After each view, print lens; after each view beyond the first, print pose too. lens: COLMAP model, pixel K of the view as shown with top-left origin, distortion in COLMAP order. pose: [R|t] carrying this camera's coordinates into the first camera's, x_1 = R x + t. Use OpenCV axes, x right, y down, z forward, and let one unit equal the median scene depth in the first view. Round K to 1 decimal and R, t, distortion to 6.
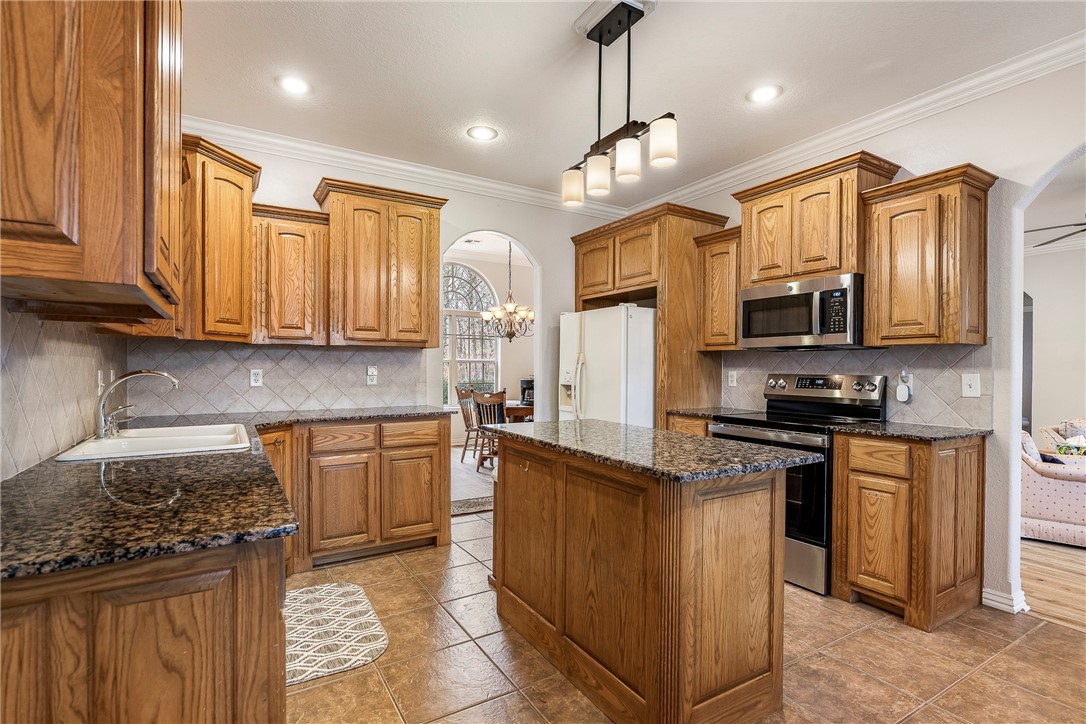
lens RADIAL K [[521.8, 0, 544.4], [0, 521.8, 368.6], [0, 0, 1]] dist [-0.003358, -0.001147]
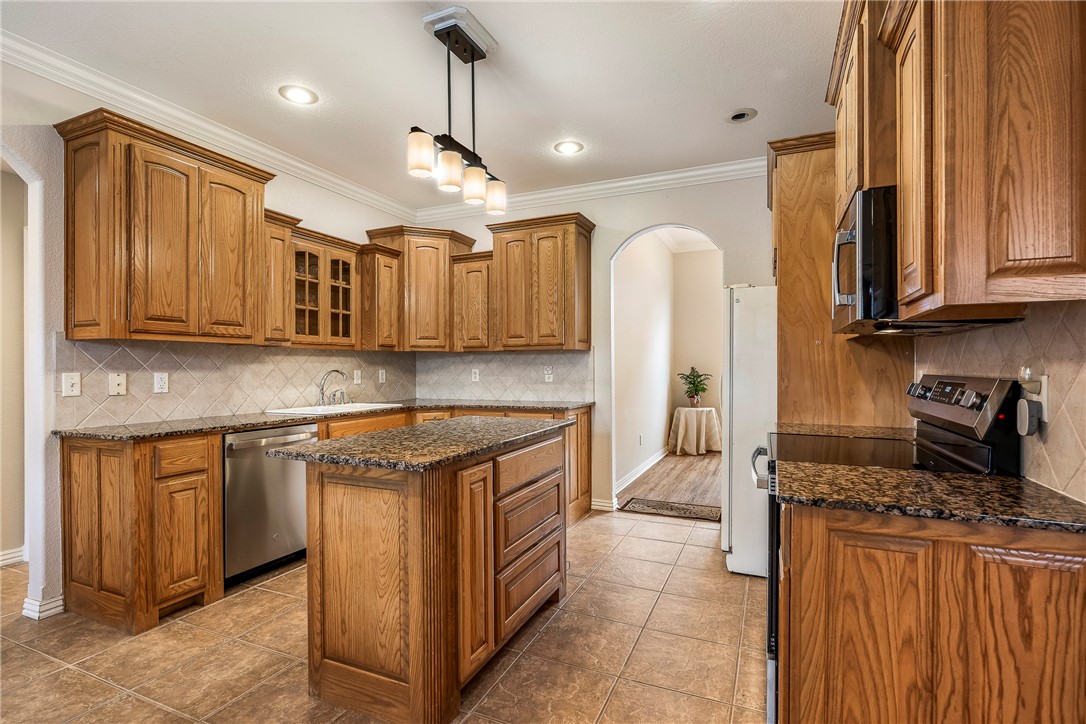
lens RADIAL K [[521.8, 0, 546.1], [0, 521.8, 366.8], [0, 0, 1]] dist [-0.003358, -0.001147]
pose [[0.572443, -0.007330, -0.819912, 0.718163], [0.004342, 0.999973, -0.005909, 0.003220], [0.819933, -0.000178, 0.572459, 0.347346]]
